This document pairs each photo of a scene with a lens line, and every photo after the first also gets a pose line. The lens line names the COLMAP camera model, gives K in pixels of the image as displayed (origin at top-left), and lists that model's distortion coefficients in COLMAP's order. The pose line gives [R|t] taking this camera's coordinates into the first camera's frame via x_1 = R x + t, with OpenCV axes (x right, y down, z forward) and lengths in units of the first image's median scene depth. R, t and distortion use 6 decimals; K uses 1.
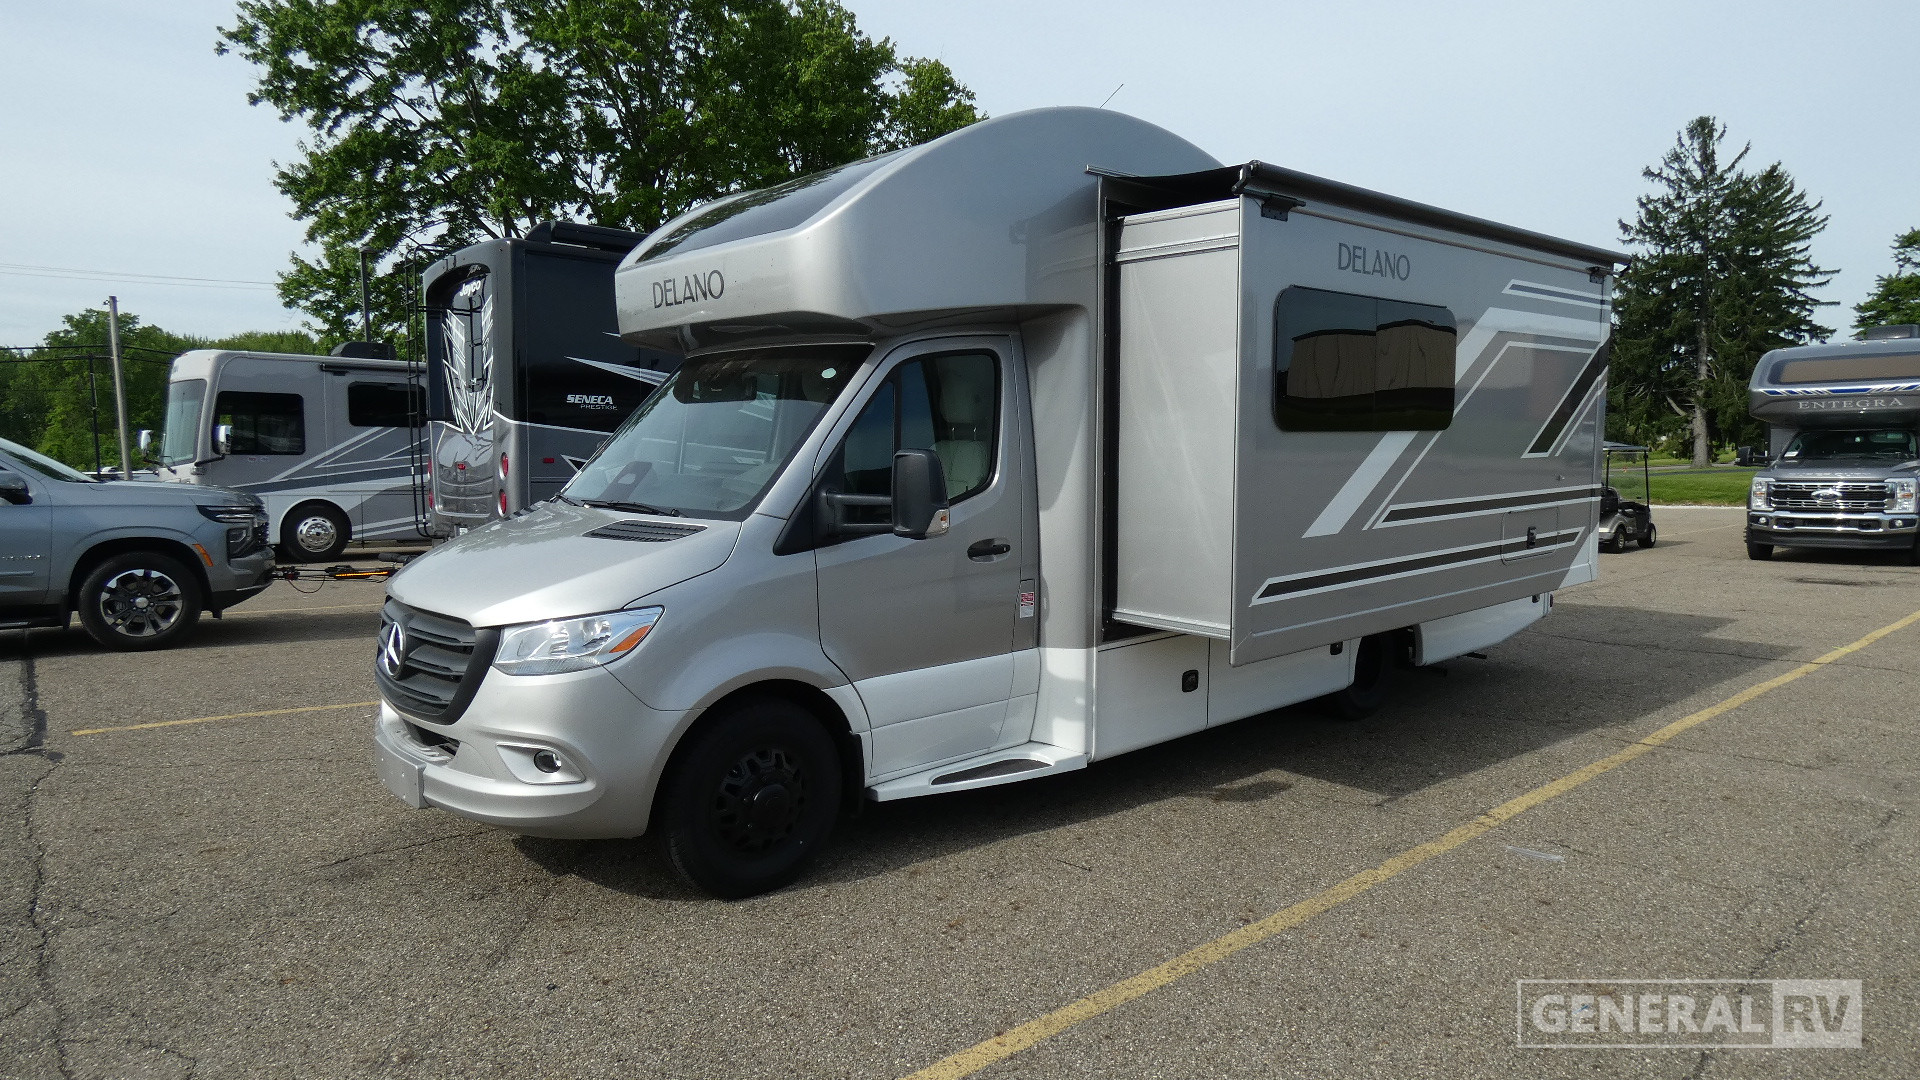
lens RADIAL K [[1140.2, 0, 962.0], [0, 1140.2, 541.3], [0, 0, 1]] dist [-0.005638, -0.003299]
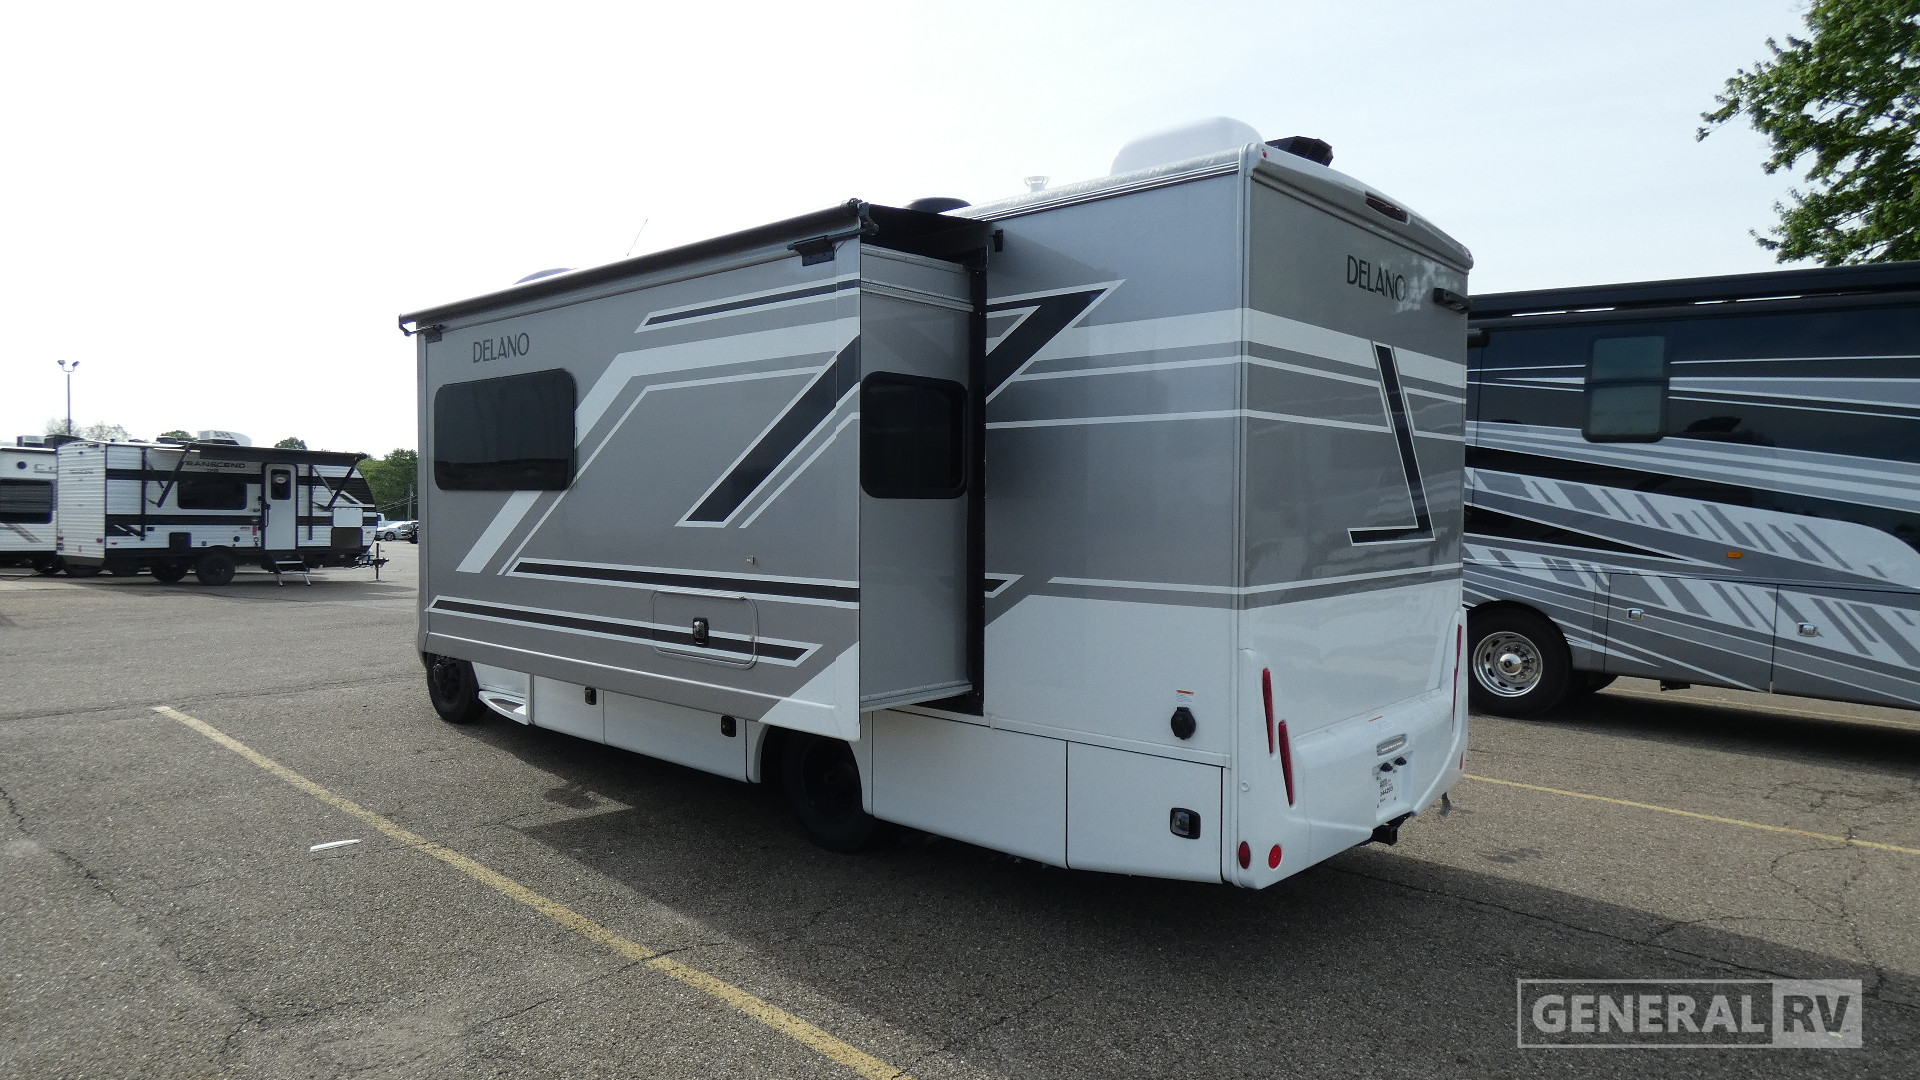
lens RADIAL K [[1140.2, 0, 962.0], [0, 1140.2, 541.1], [0, 0, 1]] dist [-0.005638, -0.003299]
pose [[0.127892, 0.039837, -0.990988, 1.467055], [-0.107681, 0.993844, 0.026055, -0.117574], [0.985925, 0.103378, 0.131395, 1.225064]]
